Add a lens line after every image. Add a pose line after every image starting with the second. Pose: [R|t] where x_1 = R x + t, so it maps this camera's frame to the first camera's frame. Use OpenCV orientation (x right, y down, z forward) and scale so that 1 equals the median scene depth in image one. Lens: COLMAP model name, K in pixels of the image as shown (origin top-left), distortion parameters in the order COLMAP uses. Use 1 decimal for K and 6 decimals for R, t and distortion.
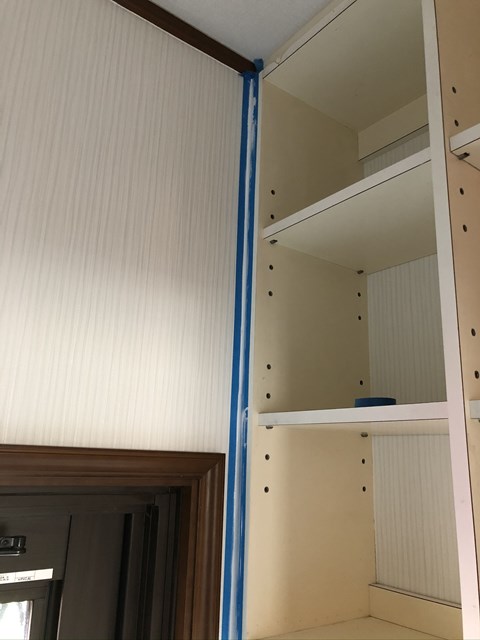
lens RADIAL K [[529.6, 0, 240.6], [0, 529.6, 322.1], [0, 0, 1]] dist [0.013670, -0.003010]
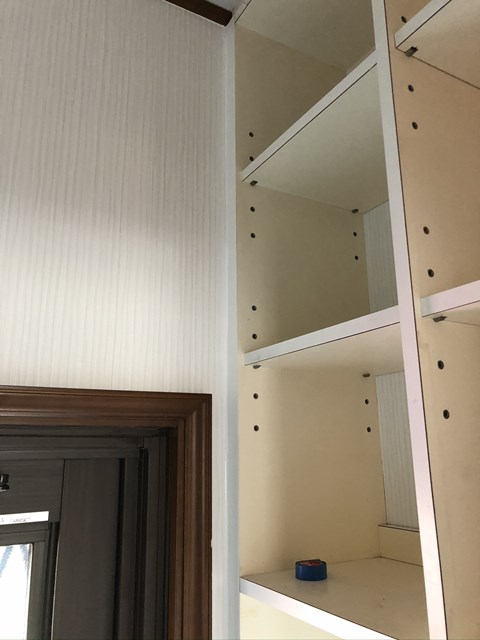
lens RADIAL K [[529.6, 0, 242.3], [0, 529.6, 316.5], [0, 0, 1]] dist [0.013670, -0.003010]
pose [[0.990952, -0.078618, -0.108777, 0.153142], [0.079340, 0.996845, 0.002316, 0.107713], [0.108252, -0.010926, 0.994063, 0.016963]]
